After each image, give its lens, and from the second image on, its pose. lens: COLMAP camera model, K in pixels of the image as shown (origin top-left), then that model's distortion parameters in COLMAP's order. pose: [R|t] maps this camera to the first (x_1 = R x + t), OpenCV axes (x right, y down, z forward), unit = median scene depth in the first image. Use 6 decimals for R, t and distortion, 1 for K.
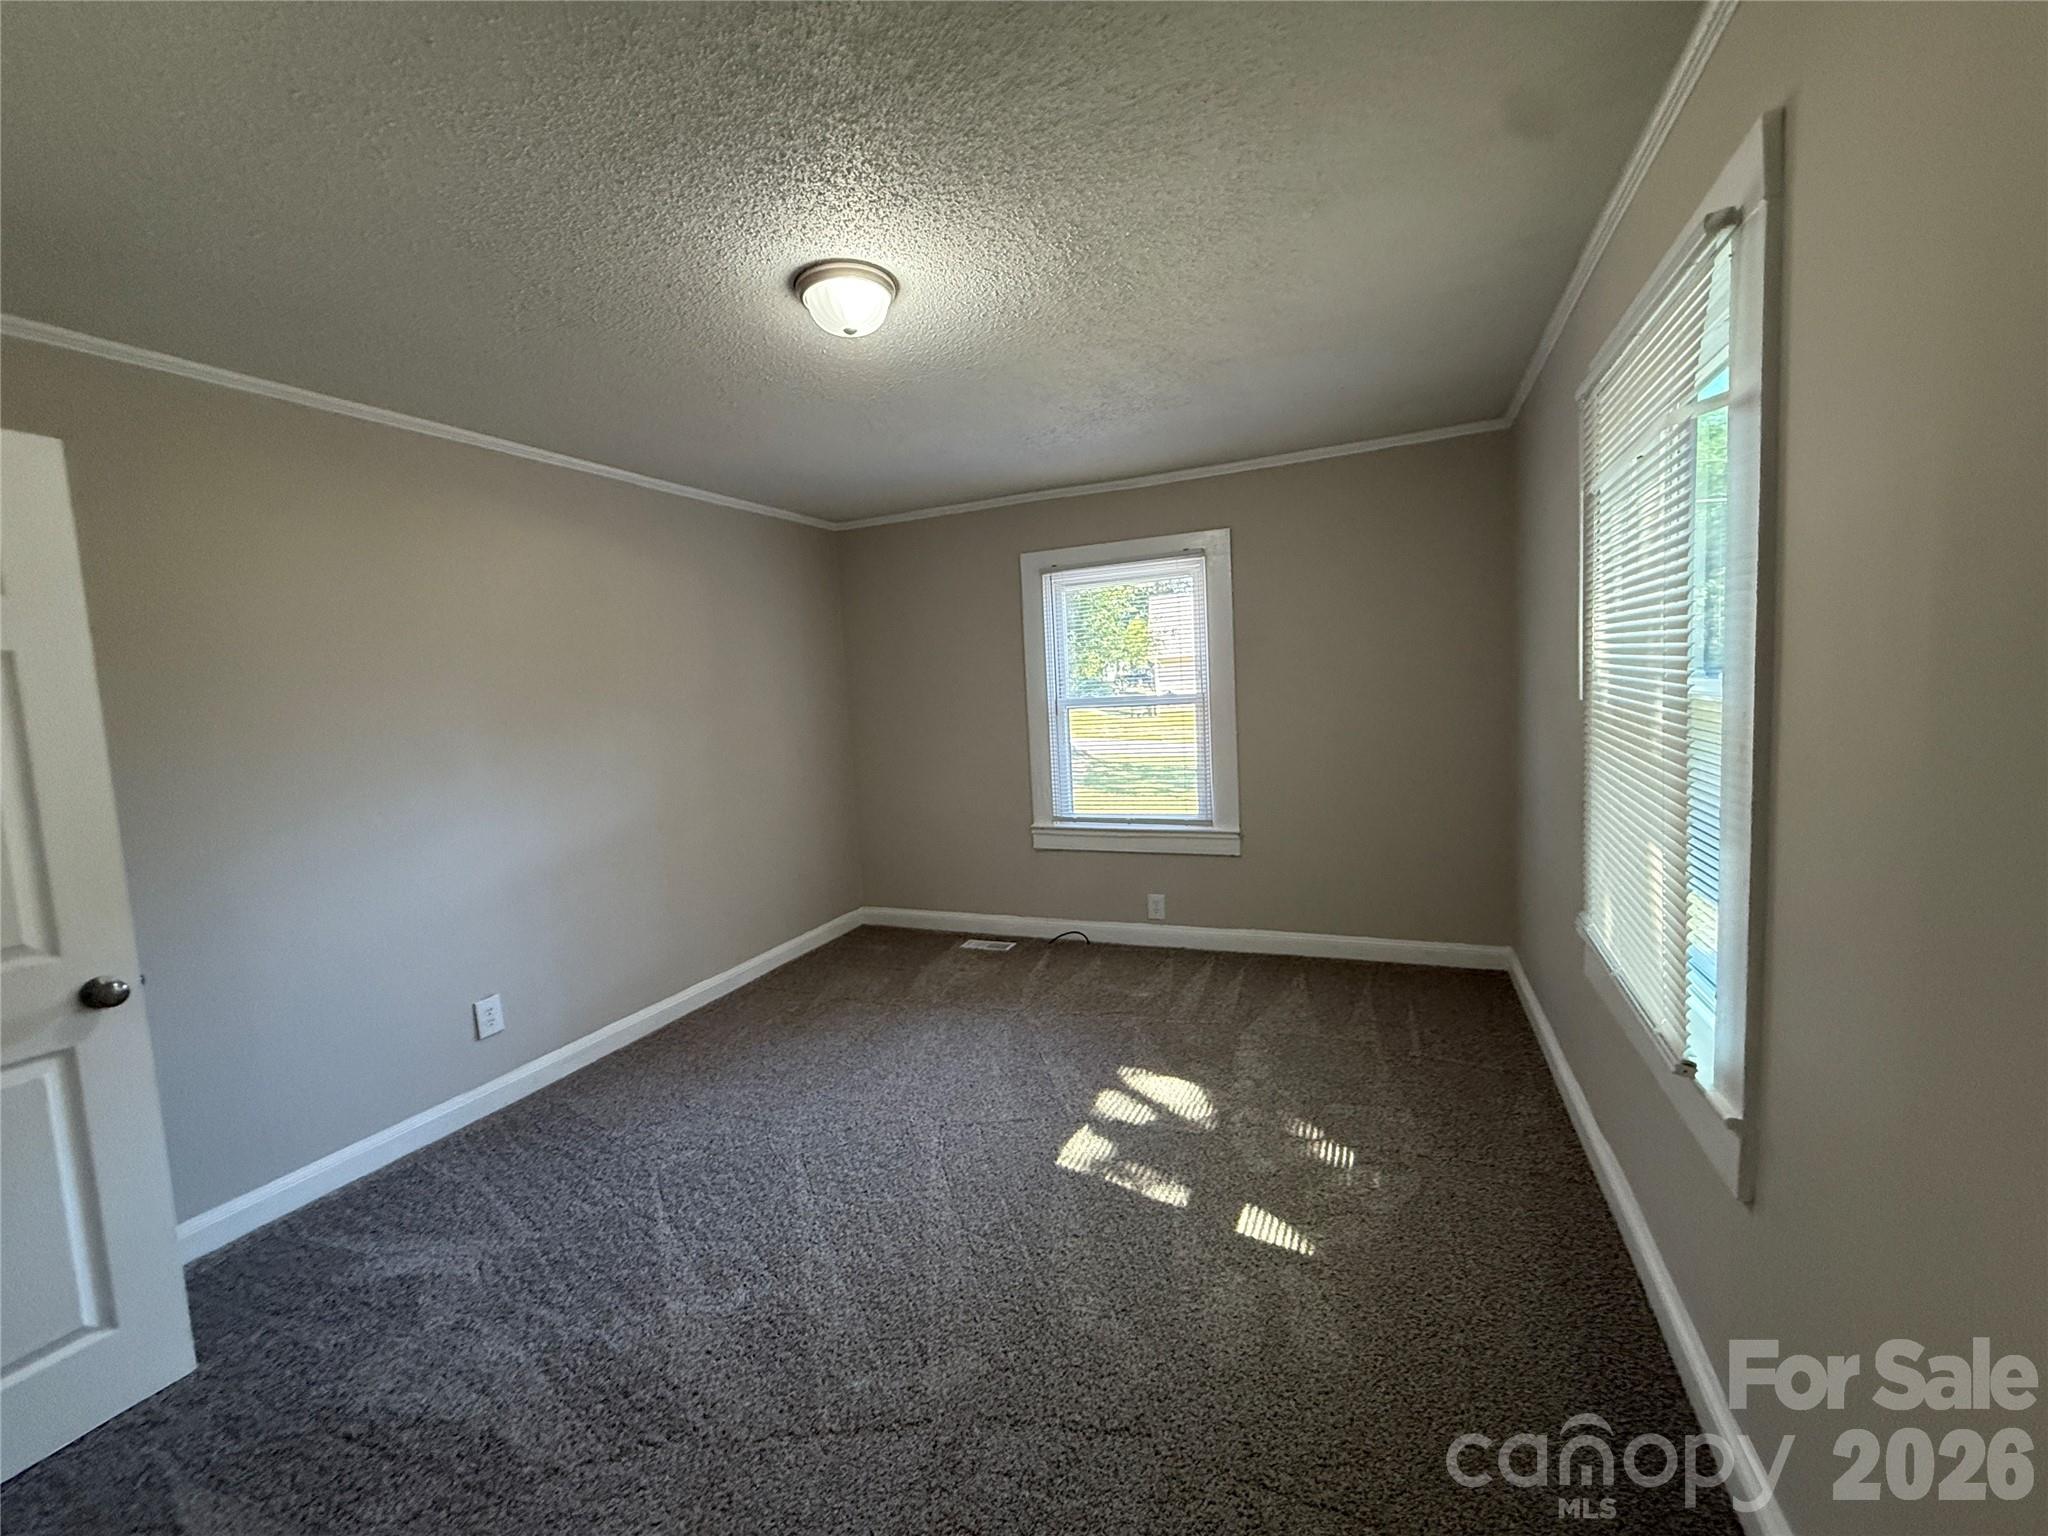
lens RADIAL K [[834.8, 0, 1024.0], [0, 834.8, 768.0], [0, 0, 1]] dist [-0.000512, -0.000061]
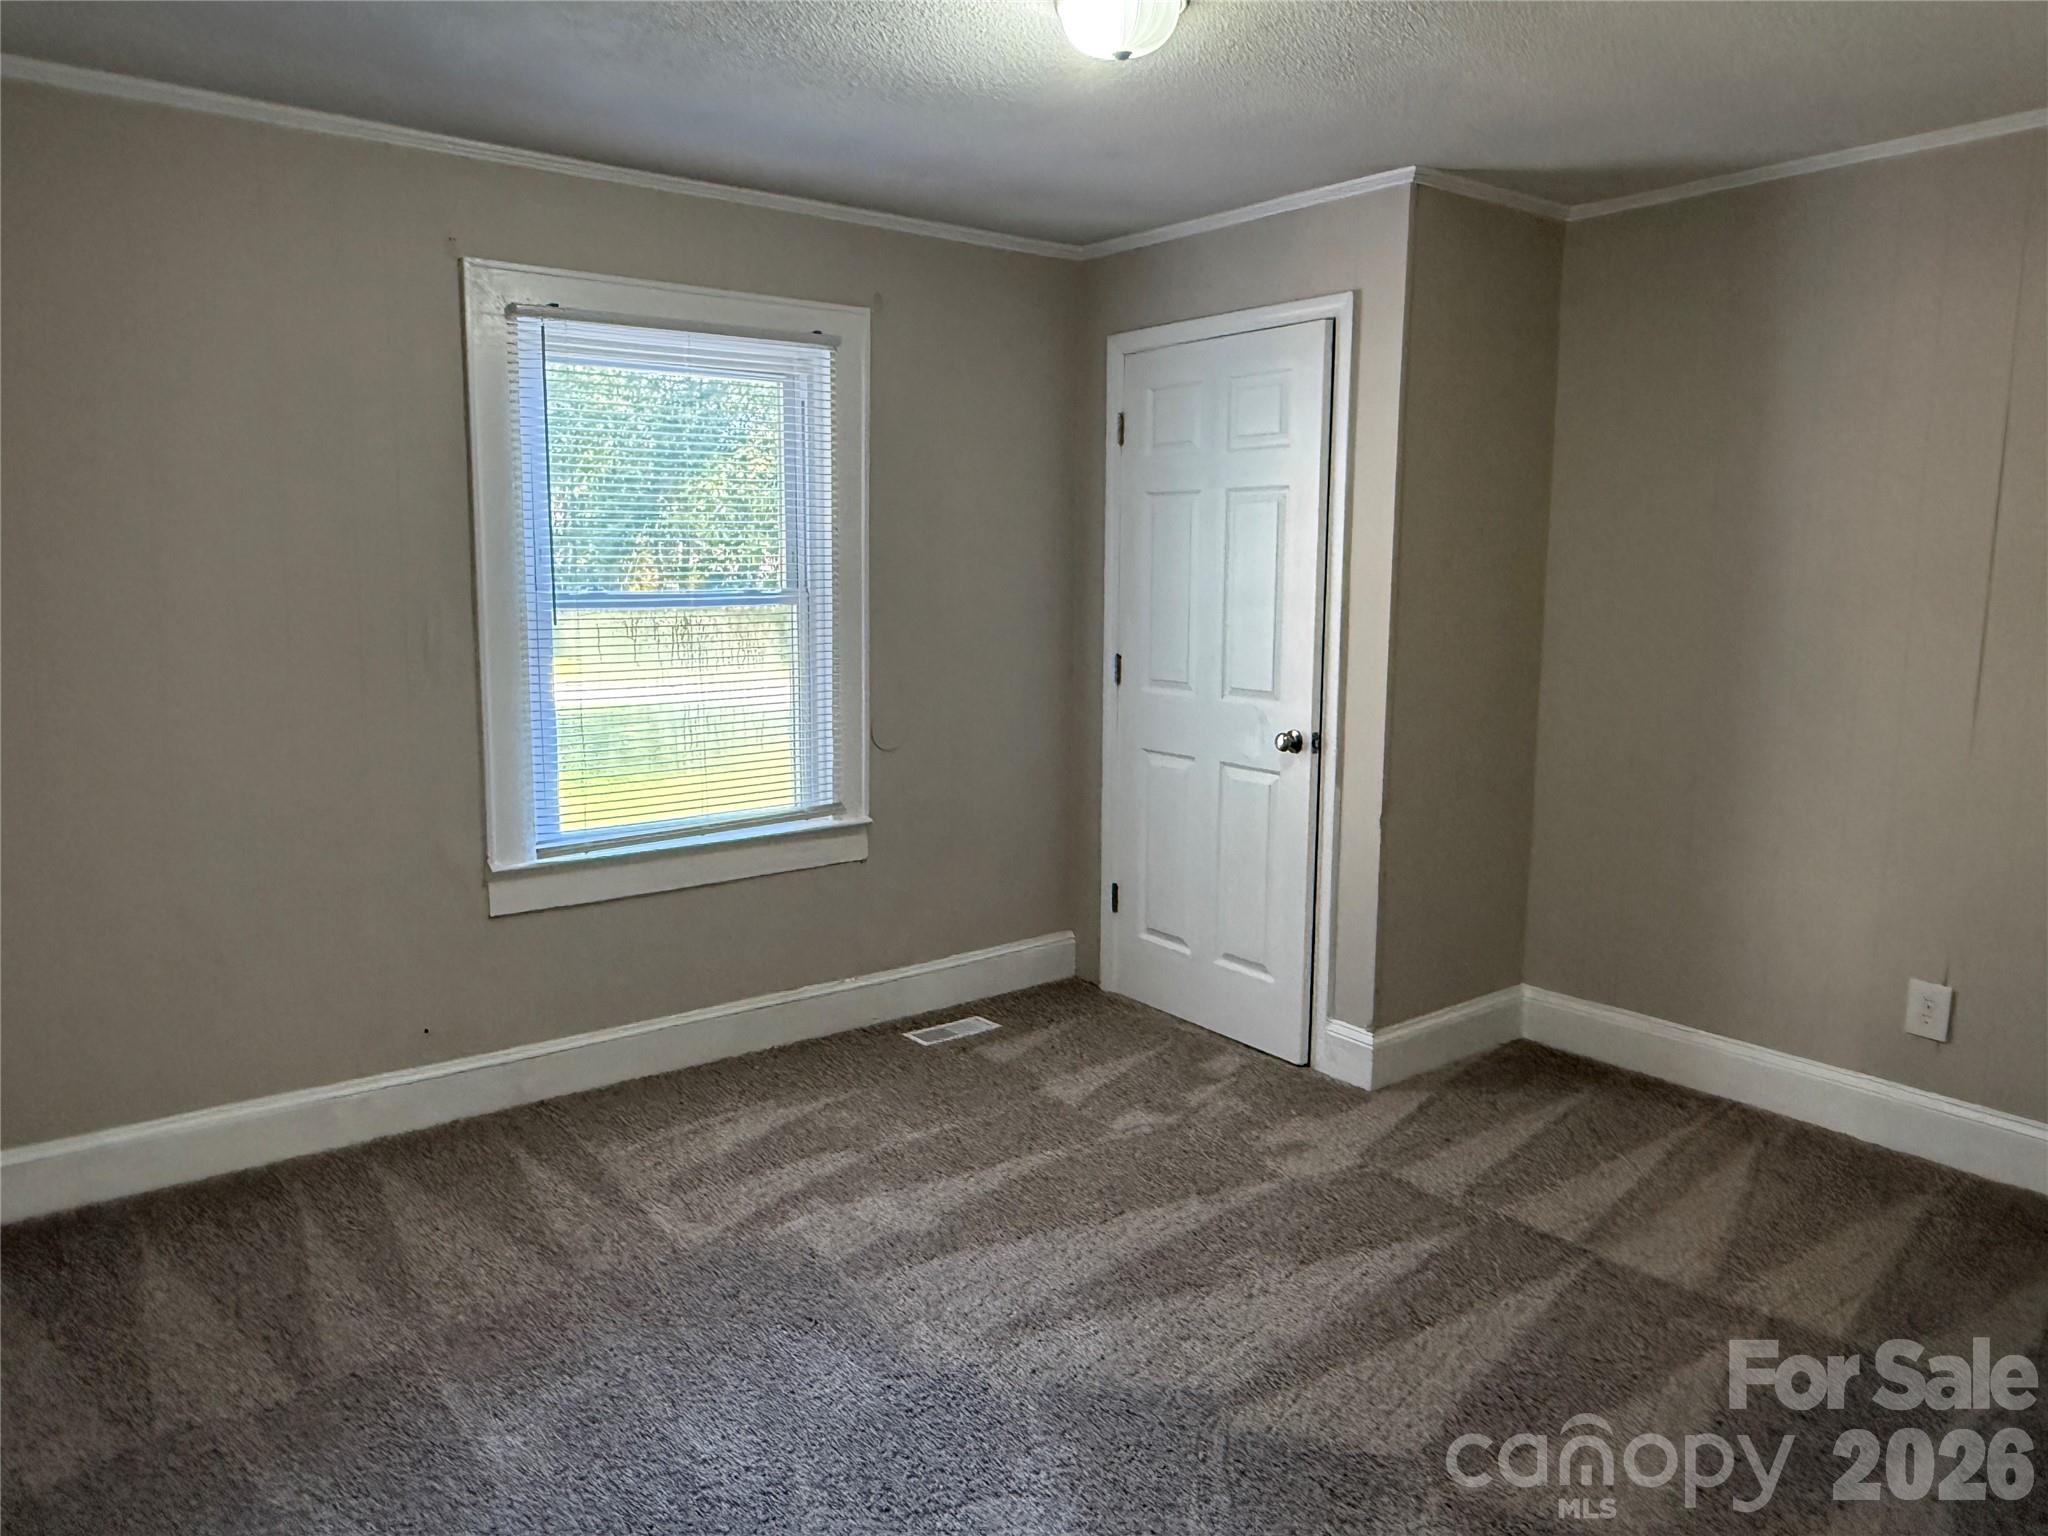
lens RADIAL K [[1398.3, 0, 1024.0], [0, 1398.3, 768.0], [0, 0, 1]] dist [0.001328, 0.001631]
pose [[0.506519, -0.087456, 0.857782, -0.543249], [0.079519, 0.995341, 0.054524, -0.008244], [-0.858554, 0.040593, 0.511114, 0.387330]]
